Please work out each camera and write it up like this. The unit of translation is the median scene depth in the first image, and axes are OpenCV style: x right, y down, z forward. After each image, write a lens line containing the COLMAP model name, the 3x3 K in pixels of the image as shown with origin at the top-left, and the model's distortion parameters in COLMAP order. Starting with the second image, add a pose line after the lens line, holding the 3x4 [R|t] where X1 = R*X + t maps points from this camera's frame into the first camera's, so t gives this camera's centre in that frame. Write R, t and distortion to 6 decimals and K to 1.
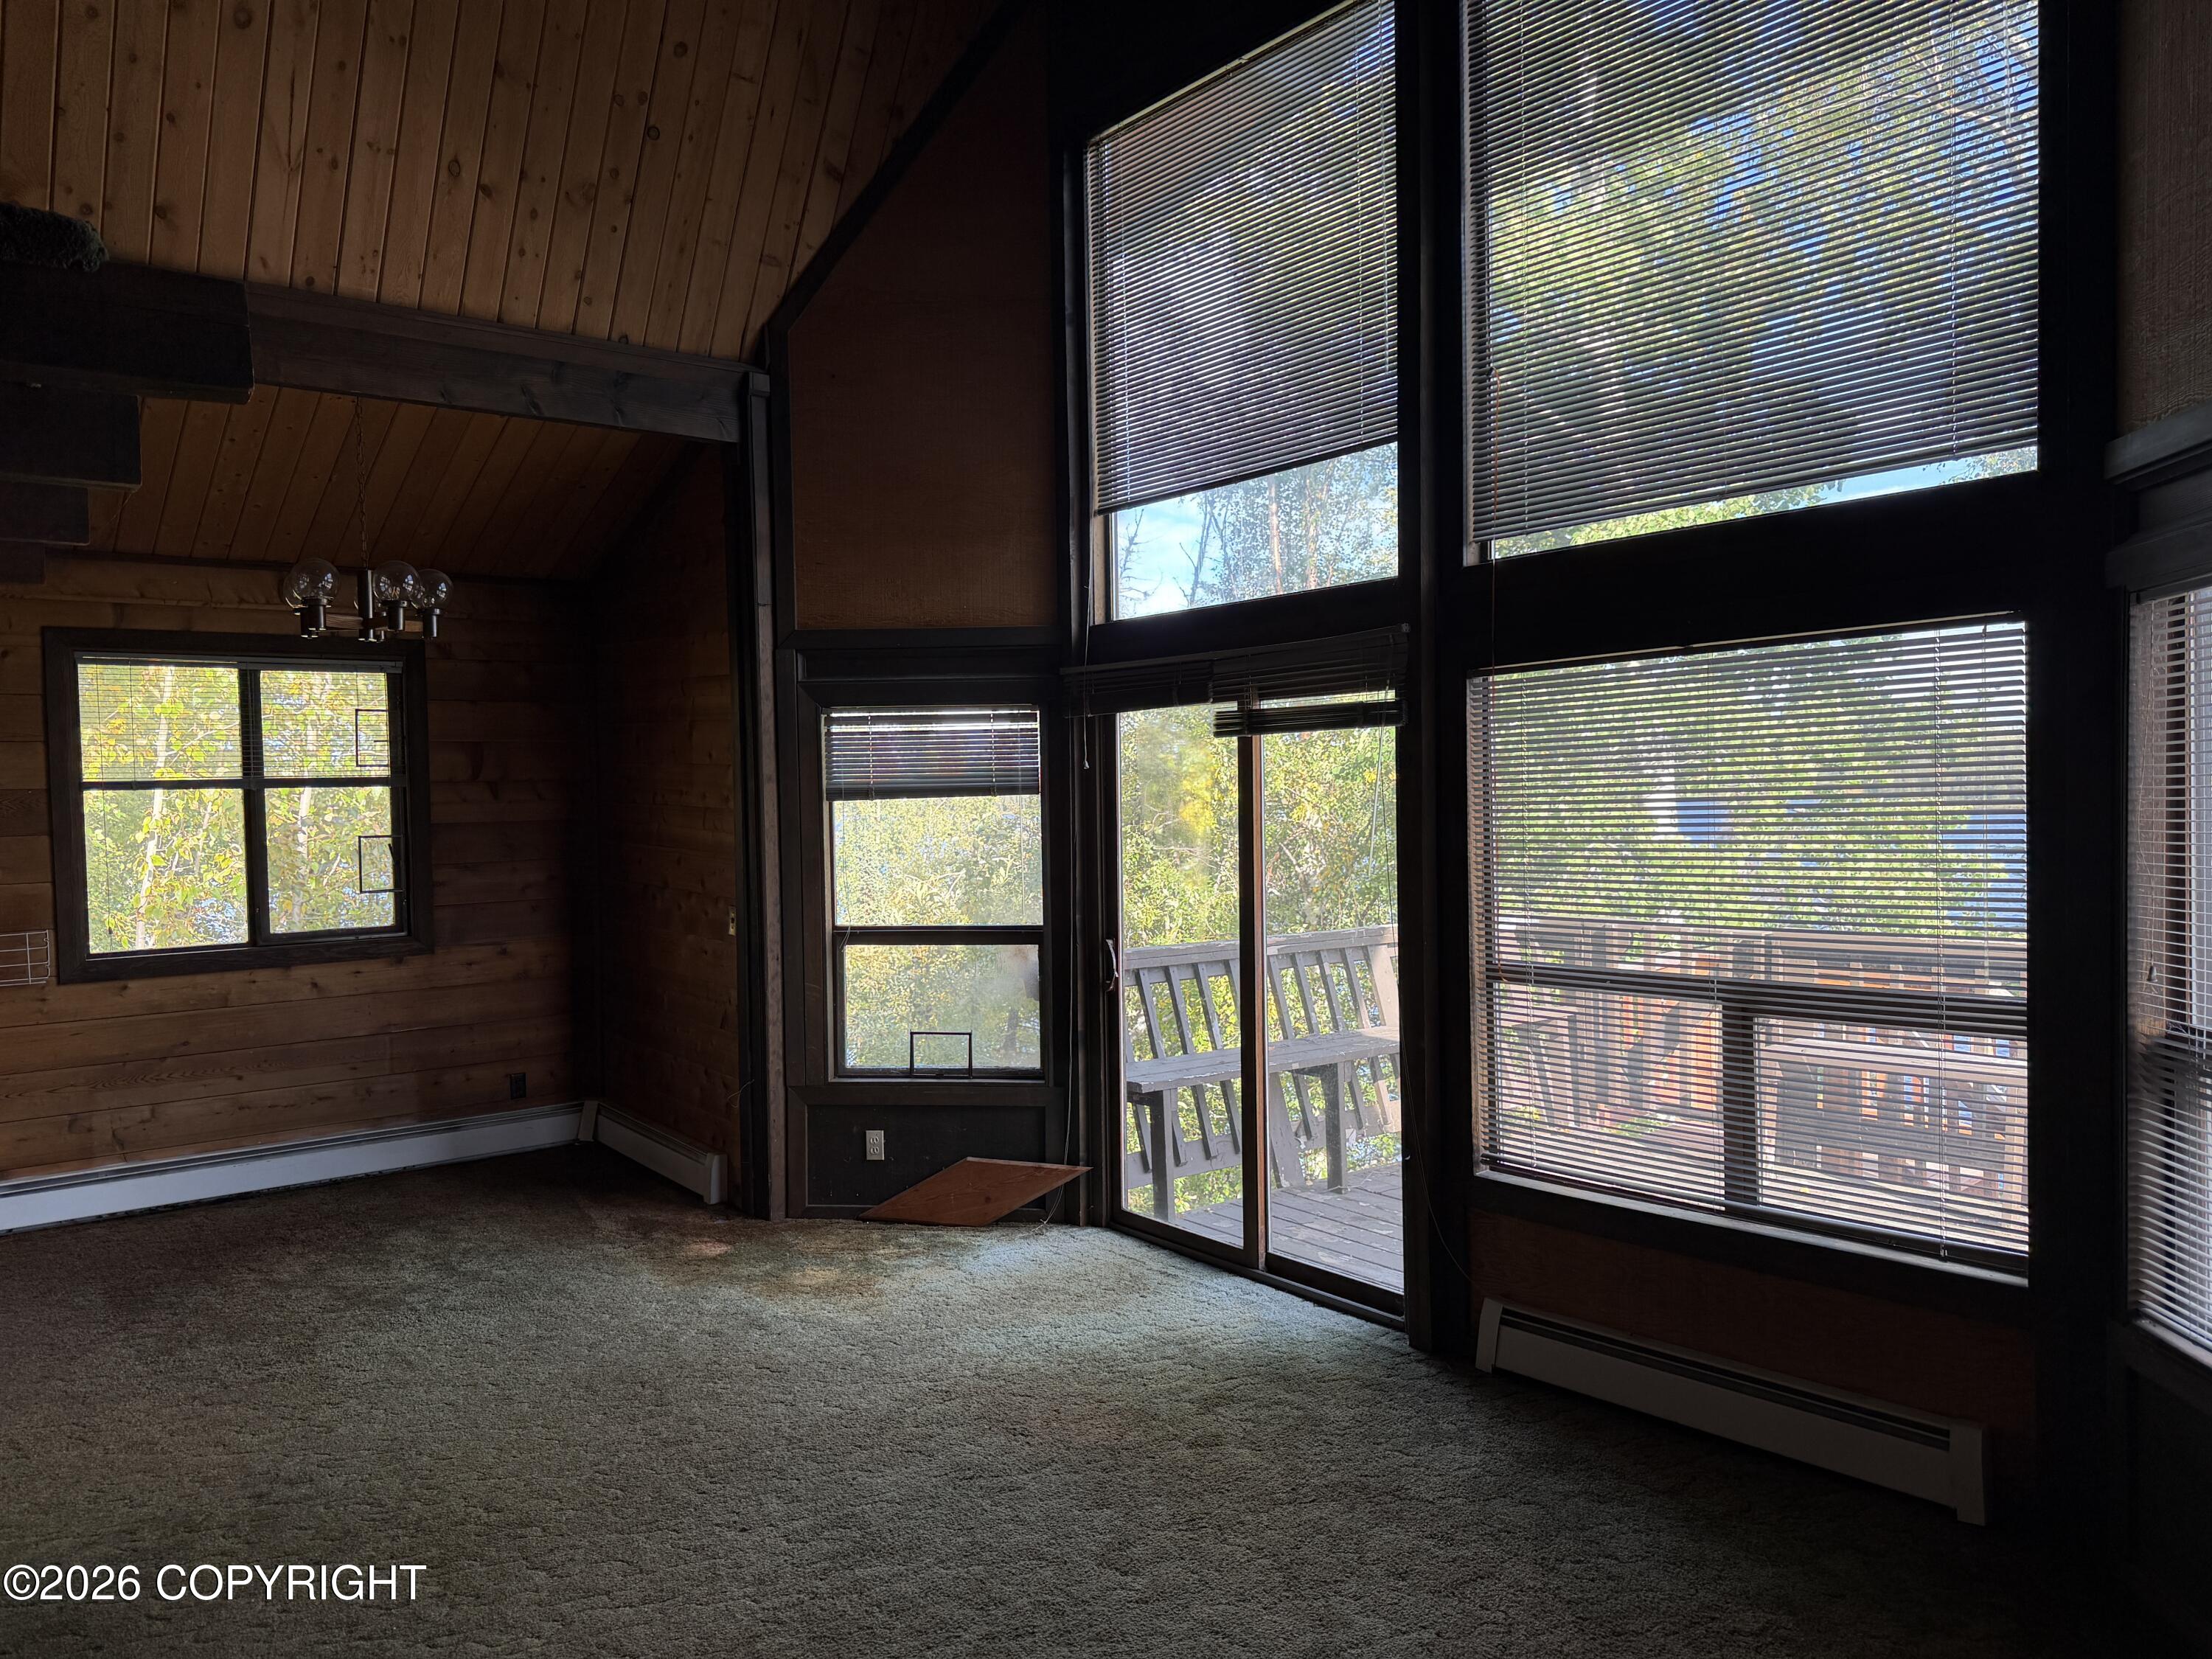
lens RADIAL K [[1568.3, 0, 1115.4], [0, 1568.3, 849.0], [0, 0, 1]] dist [0.127310, -0.240194]
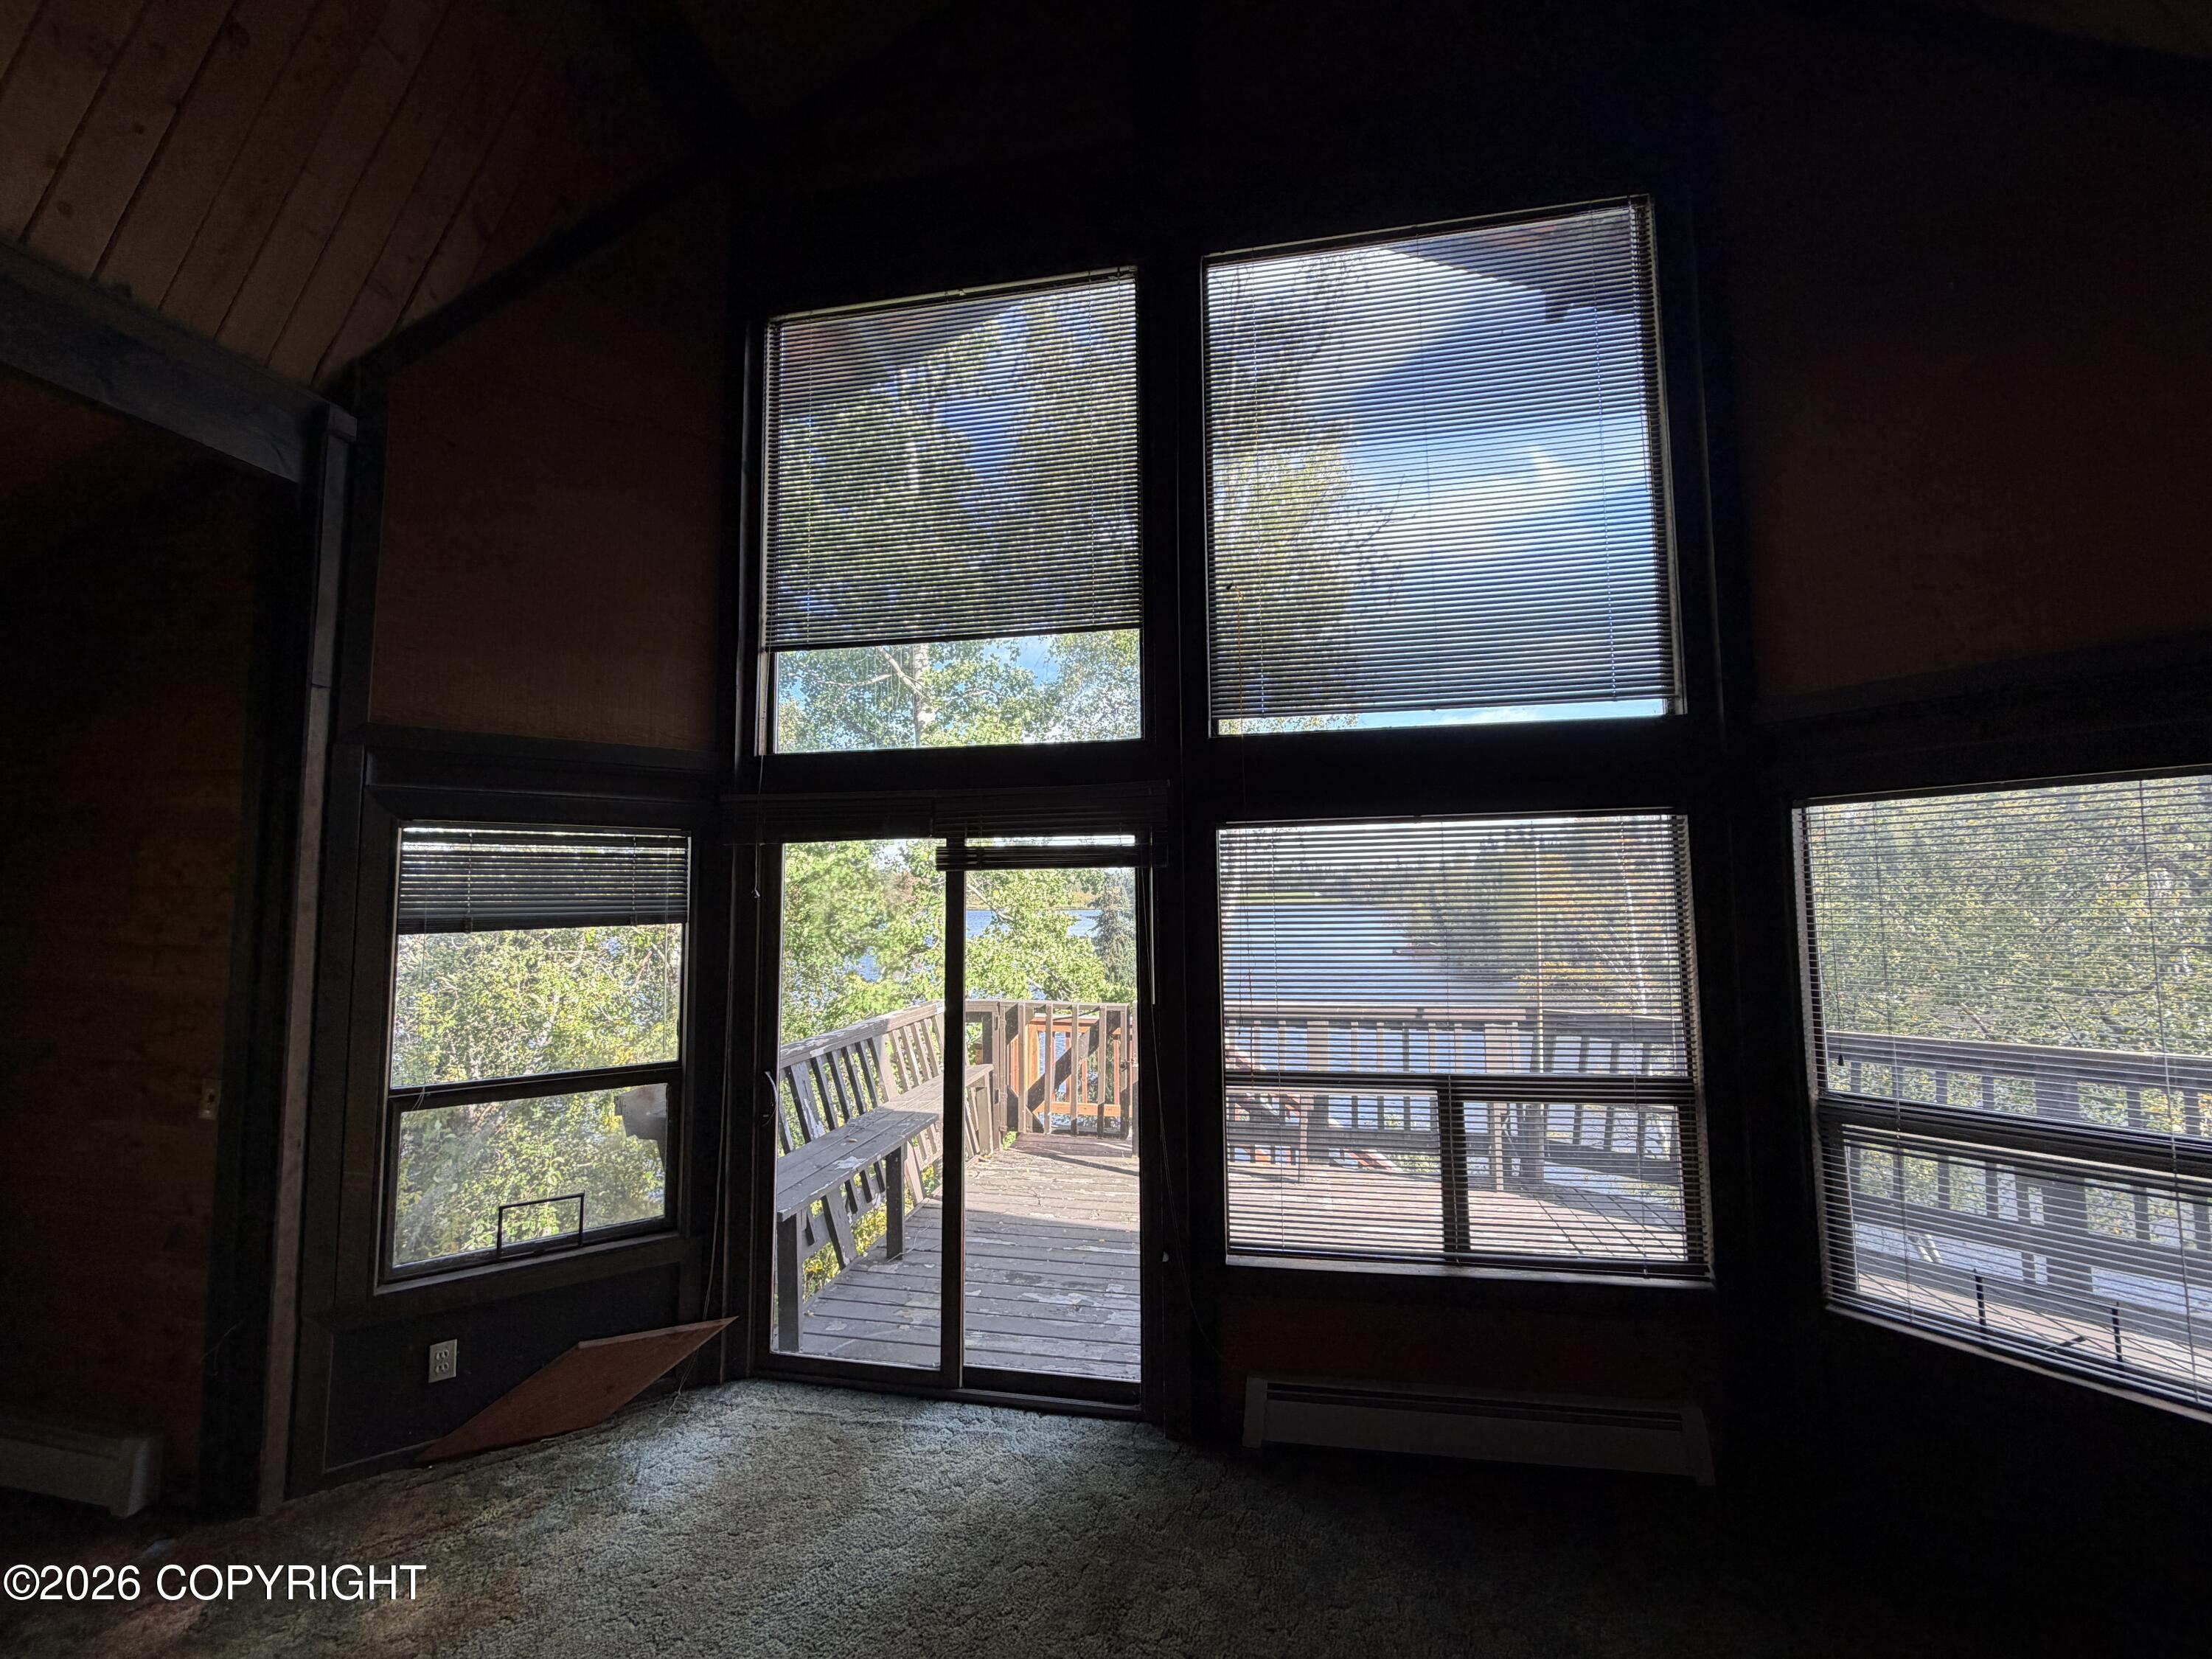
lens RADIAL K [[885.7, 0, 1106.0], [0, 885.7, 829.5], [0, 0, 1]] dist [-0.001283, 0.000293]
pose [[0.760413, 0.055699, 0.647046, -0.212837], [0.017835, 0.994149, -0.106538, -0.030645], [-0.649194, 0.092553, 0.754971, 0.432117]]
